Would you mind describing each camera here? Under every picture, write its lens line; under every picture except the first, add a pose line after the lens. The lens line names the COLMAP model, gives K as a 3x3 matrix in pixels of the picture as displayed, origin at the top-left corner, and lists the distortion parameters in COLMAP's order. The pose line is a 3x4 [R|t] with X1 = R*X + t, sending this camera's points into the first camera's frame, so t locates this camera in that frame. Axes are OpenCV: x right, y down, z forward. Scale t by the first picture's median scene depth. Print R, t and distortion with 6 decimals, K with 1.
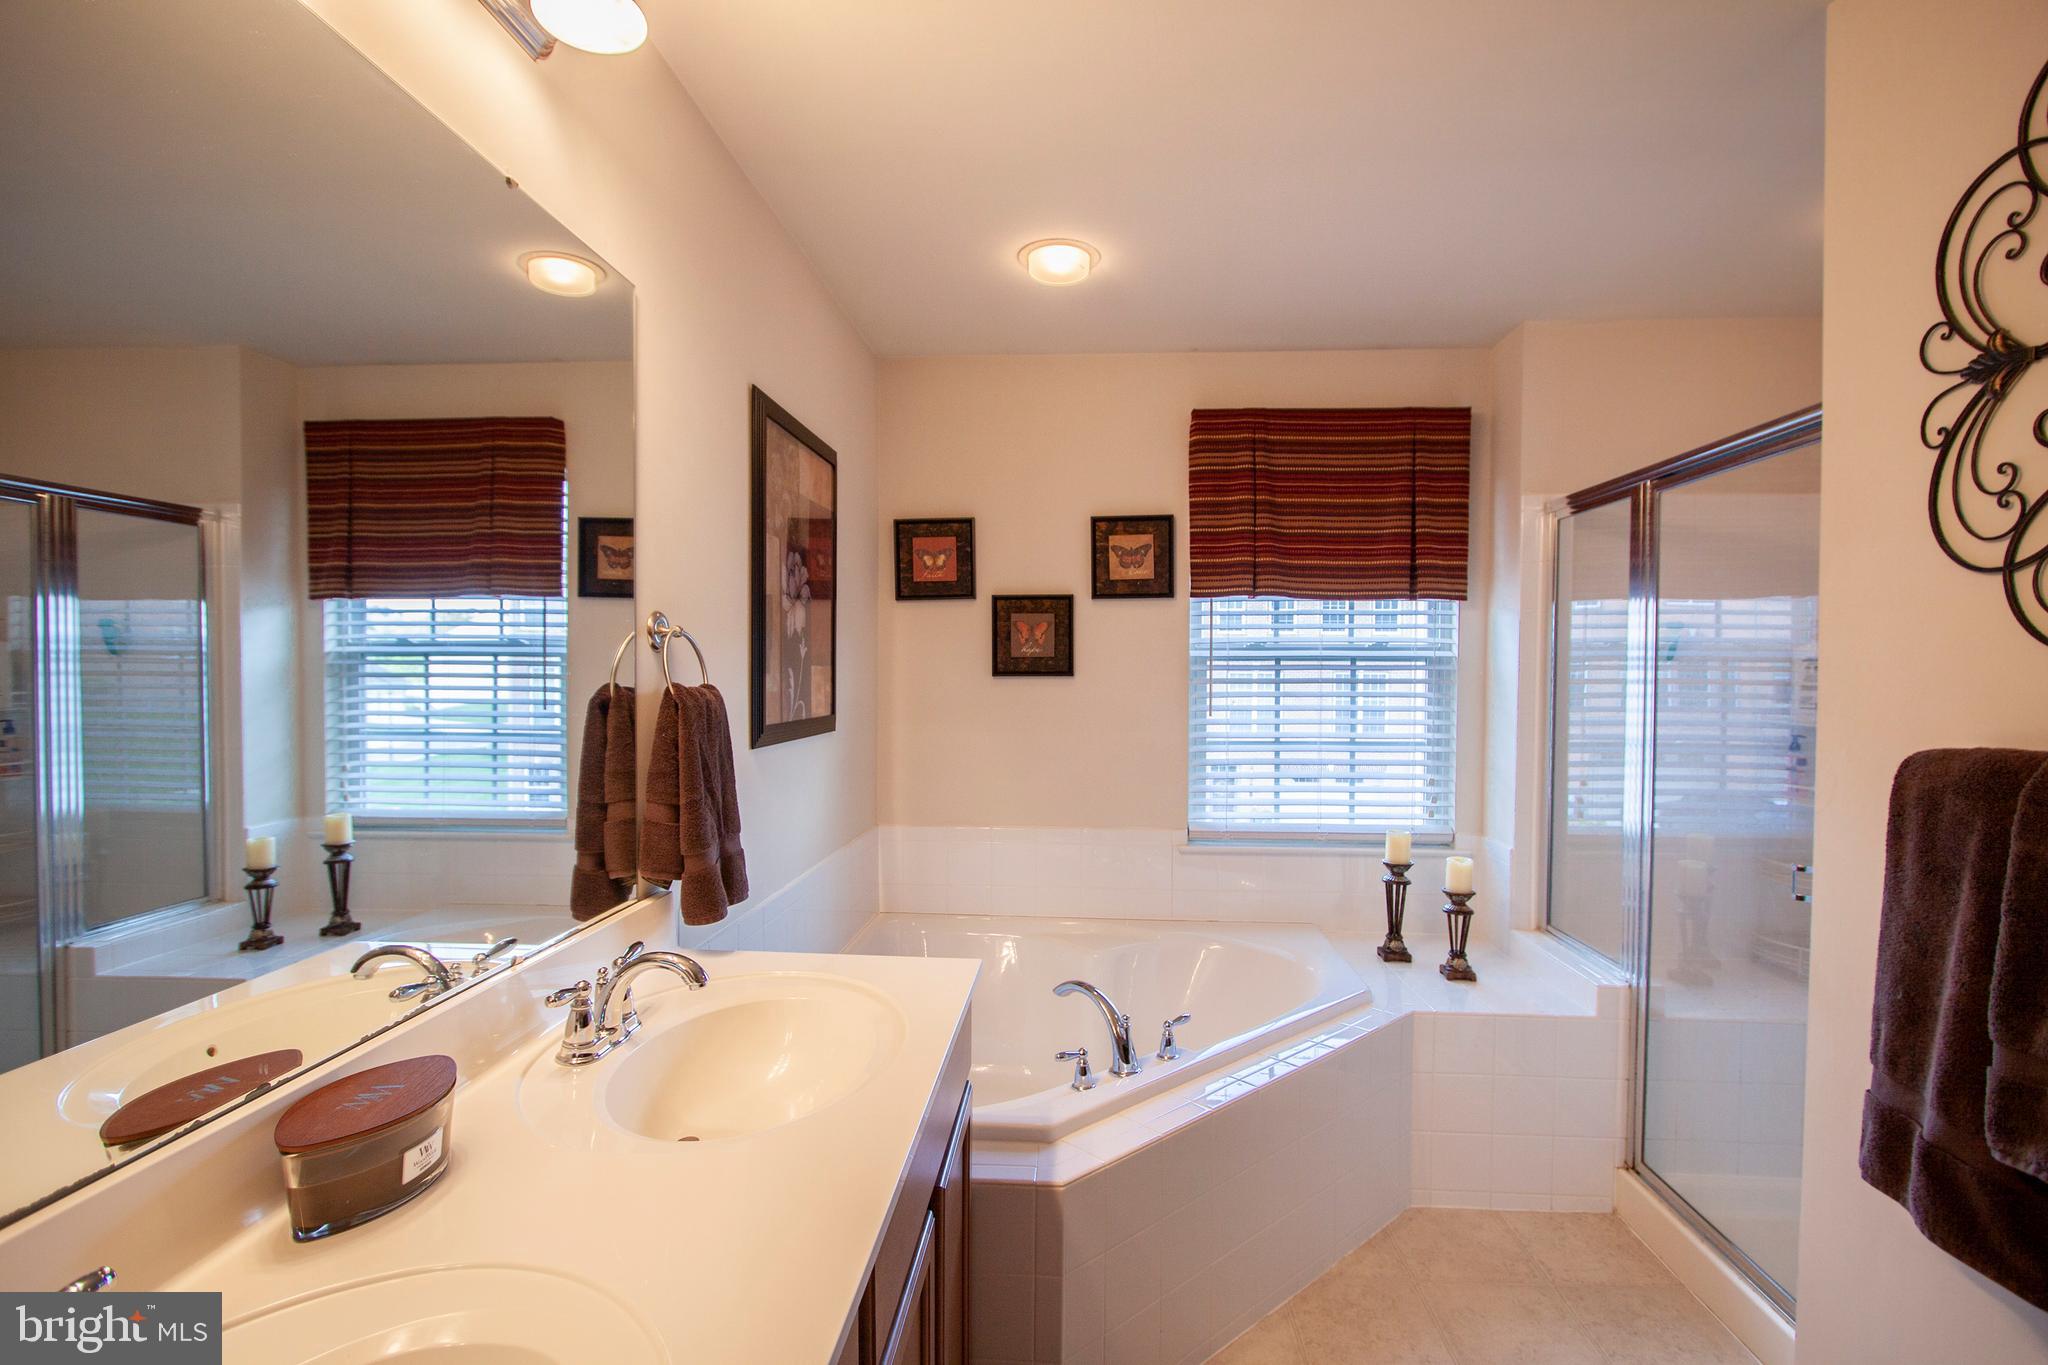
lens RADIAL K [[950.9, 0, 1027.3], [0, 950.9, 686.2], [0, 0, 1]] dist [-0.014561, 0.002643]
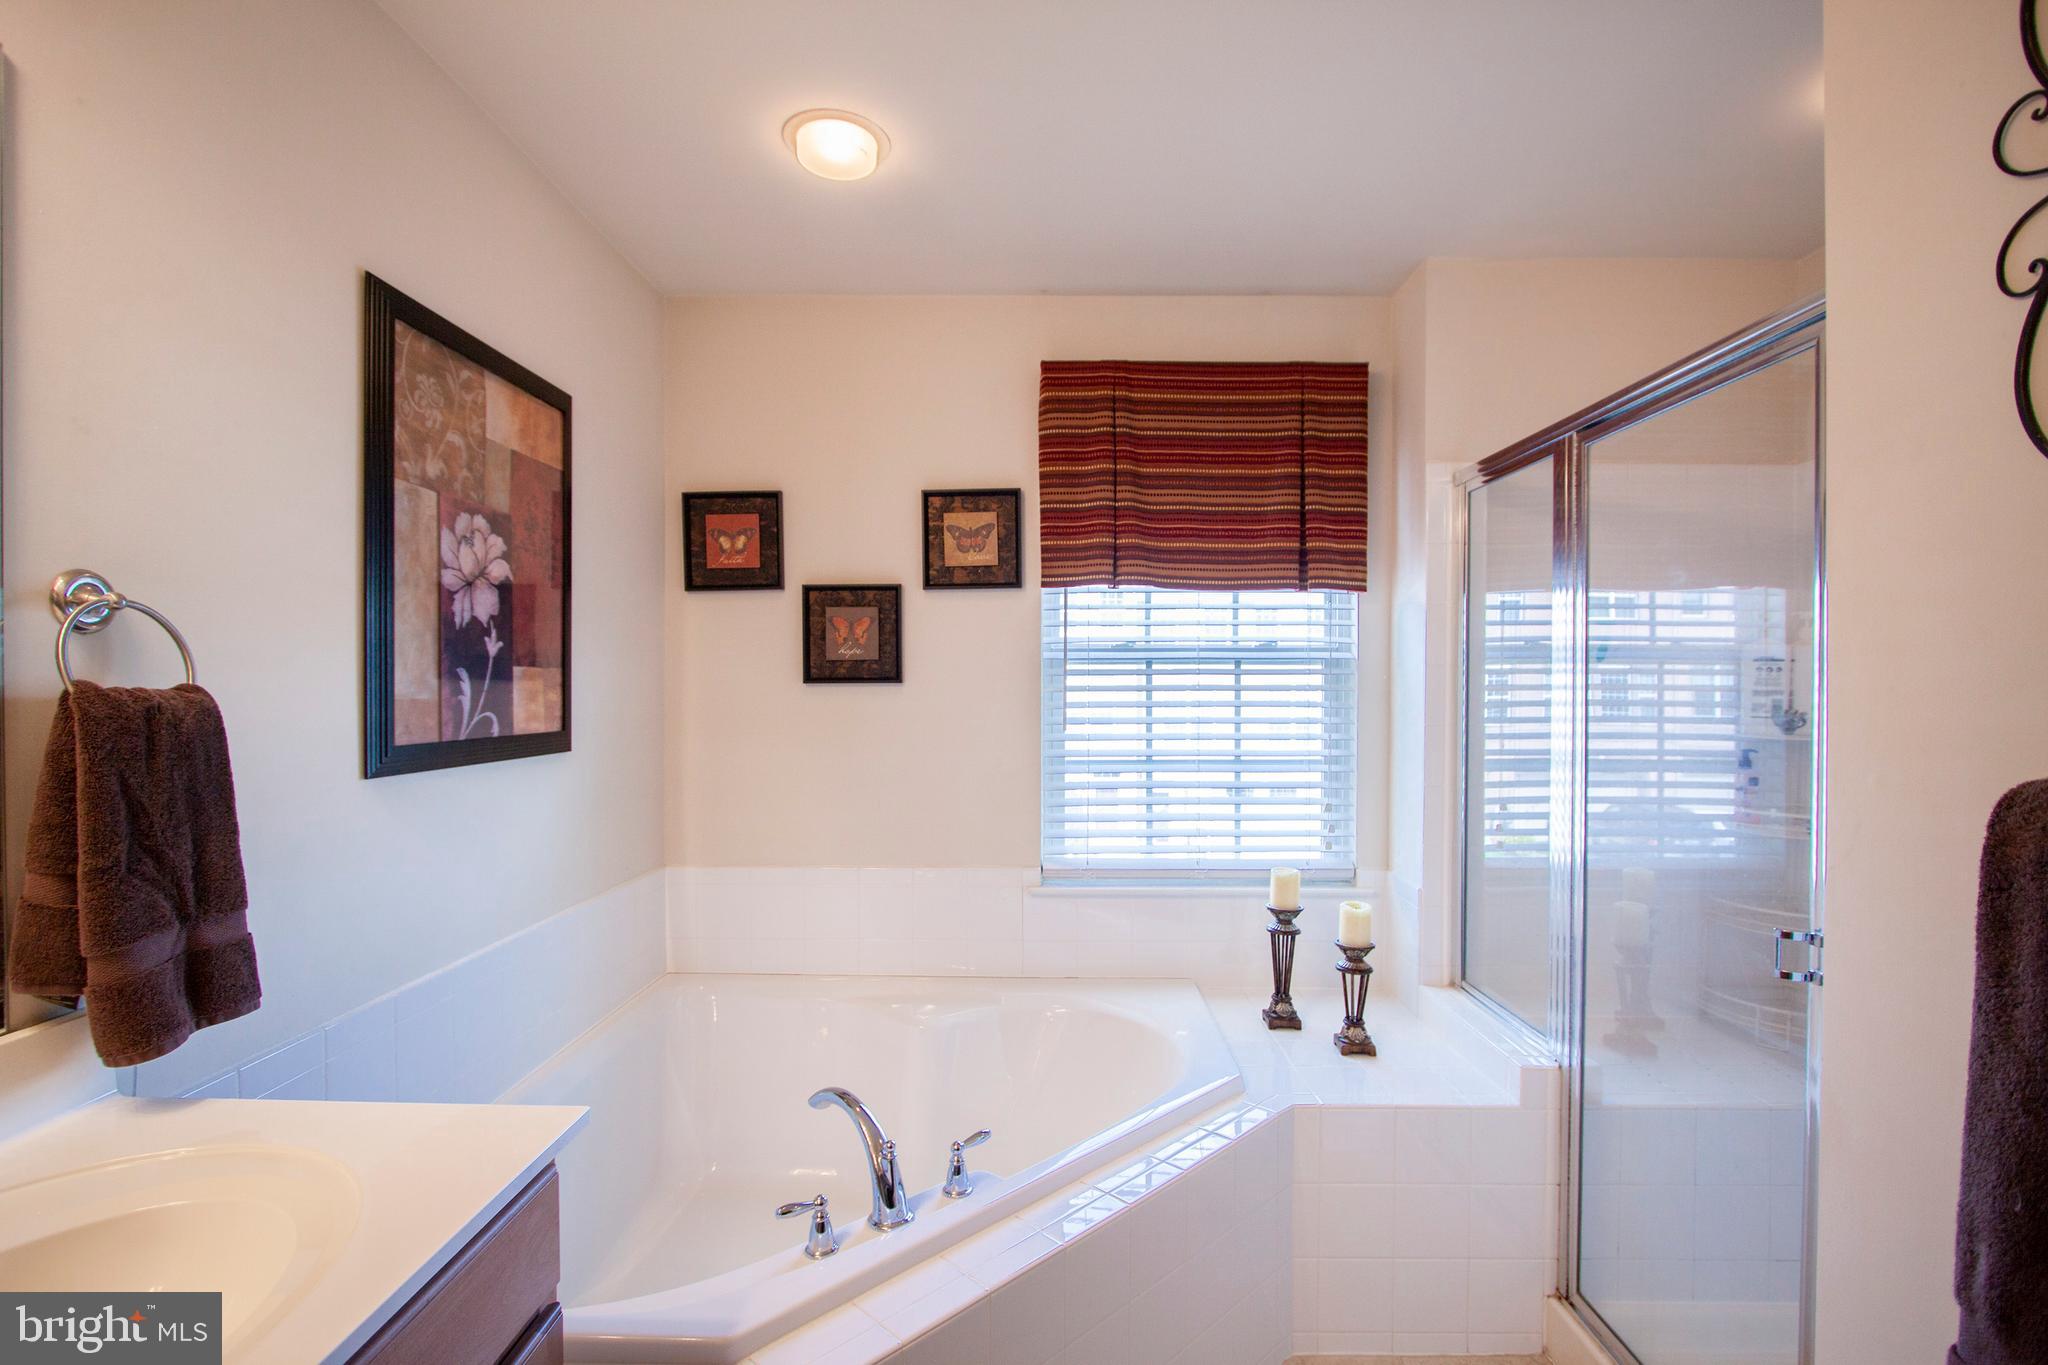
lens RADIAL K [[950.9, 0, 1024.2], [0, 950.9, 685.7], [0, 0, 1]] dist [-0.014561, 0.002643]
pose [[0.998336, -0.002488, 0.057608, 0.117149], [0.003464, 0.999852, -0.016845, 0.006904], [-0.057557, 0.017016, 0.998197, 0.186275]]
